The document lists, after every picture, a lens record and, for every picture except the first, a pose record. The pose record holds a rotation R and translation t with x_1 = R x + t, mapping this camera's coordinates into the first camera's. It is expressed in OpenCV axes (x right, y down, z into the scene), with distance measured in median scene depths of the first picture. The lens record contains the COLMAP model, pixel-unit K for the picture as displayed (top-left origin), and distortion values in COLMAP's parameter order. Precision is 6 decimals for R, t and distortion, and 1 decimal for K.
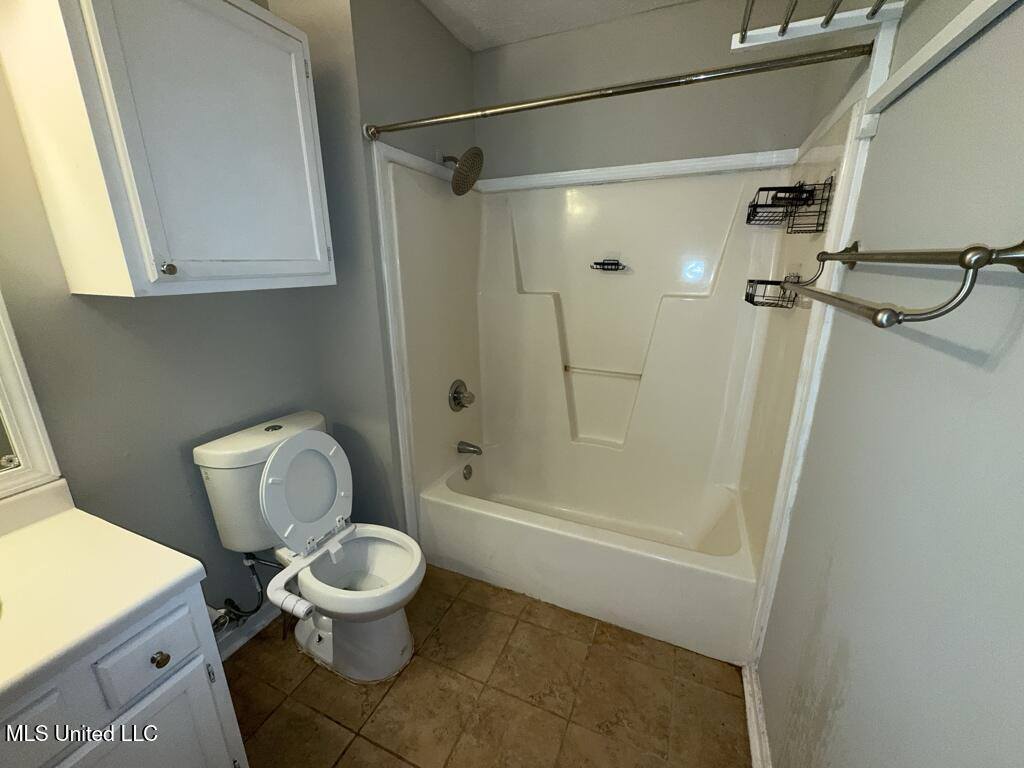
lens RADIAL K [[409.3, 0, 513.2], [0, 409.3, 382.7], [0, 0, 1]] dist [-0.005000, -0.000091]
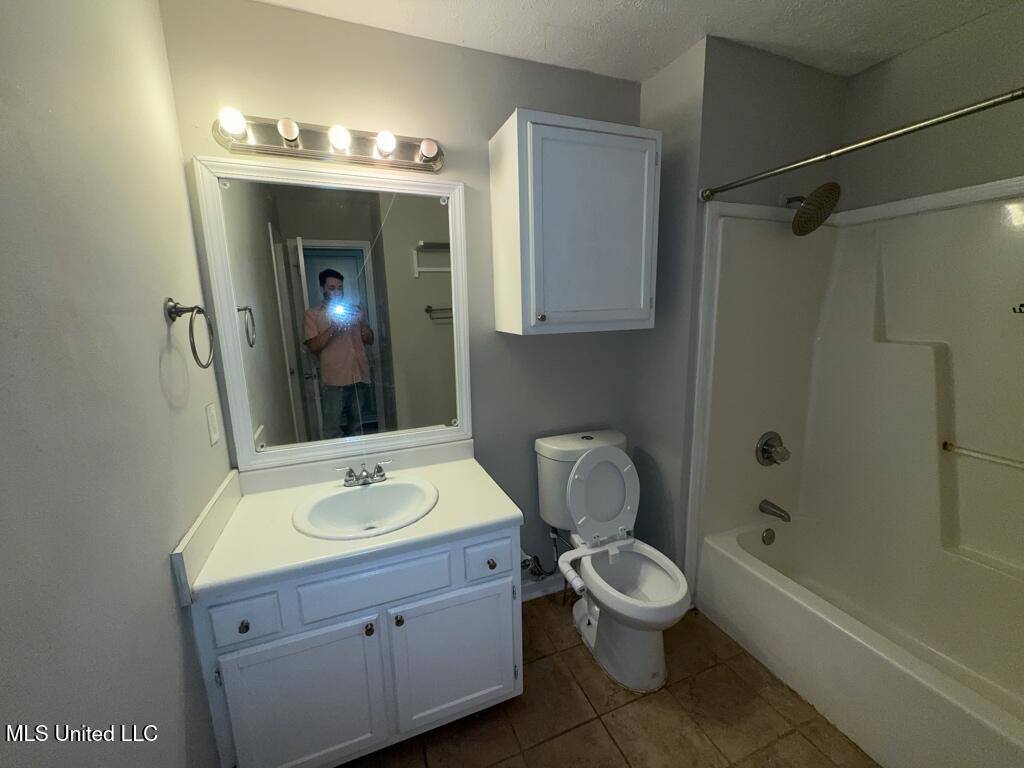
lens RADIAL K [[409.3, 0, 512.0], [0, 409.3, 382.8], [0, 0, 1]] dist [-0.005000, -0.000091]
pose [[0.708283, 0.120105, -0.695636, 0.108462], [-0.177056, 0.984146, -0.010357, -0.002430], [0.683364, 0.130502, 0.718320, -0.091925]]
